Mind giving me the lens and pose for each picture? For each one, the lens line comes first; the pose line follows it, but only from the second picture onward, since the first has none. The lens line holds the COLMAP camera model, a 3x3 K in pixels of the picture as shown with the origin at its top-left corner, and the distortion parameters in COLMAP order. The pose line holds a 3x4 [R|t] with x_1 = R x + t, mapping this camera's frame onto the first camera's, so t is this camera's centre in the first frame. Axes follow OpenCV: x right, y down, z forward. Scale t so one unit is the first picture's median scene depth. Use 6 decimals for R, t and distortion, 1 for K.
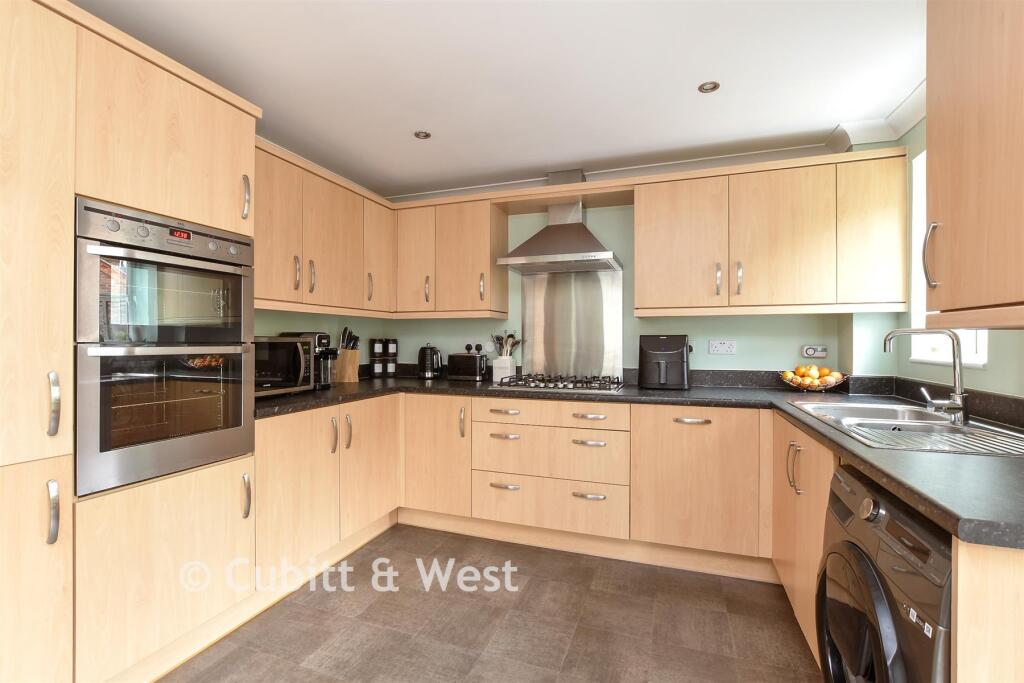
lens RADIAL K [[444.3, 0, 510.5], [0, 444.3, 335.5], [0, 0, 1]] dist [-0.015336, -0.000515]
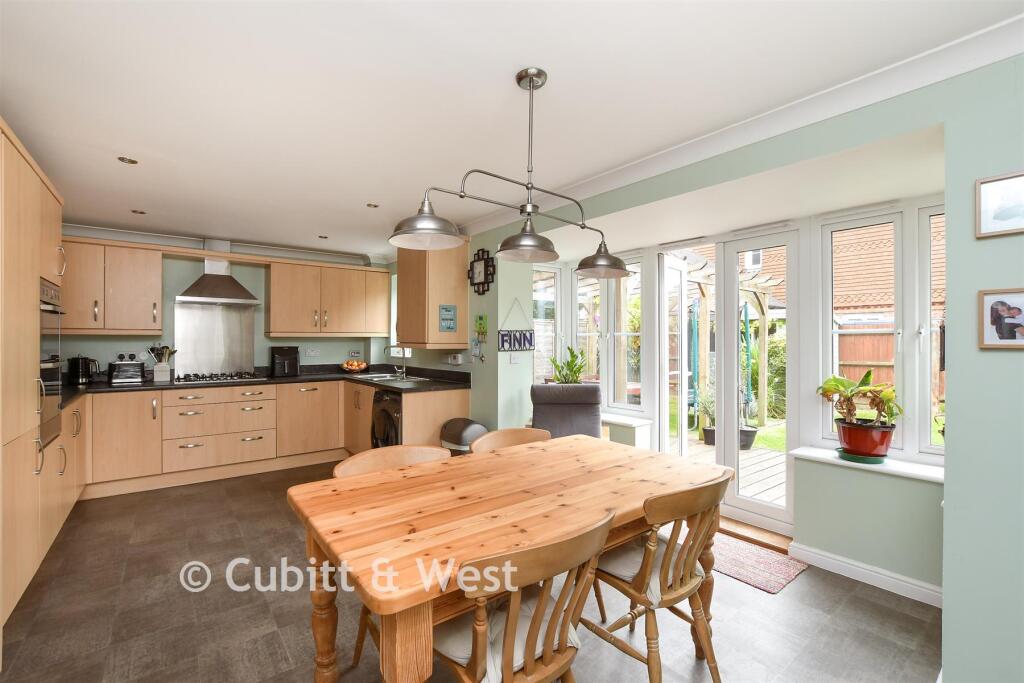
lens RADIAL K [[444.3, 0, 510.8], [0, 444.3, 340.3], [0, 0, 1]] dist [-0.015336, -0.000515]
pose [[0.519038, 0.001550, 0.854750, -0.781967], [-0.009708, 0.999945, 0.004082, -0.047655], [-0.854696, -0.010417, 0.519024, -0.786021]]
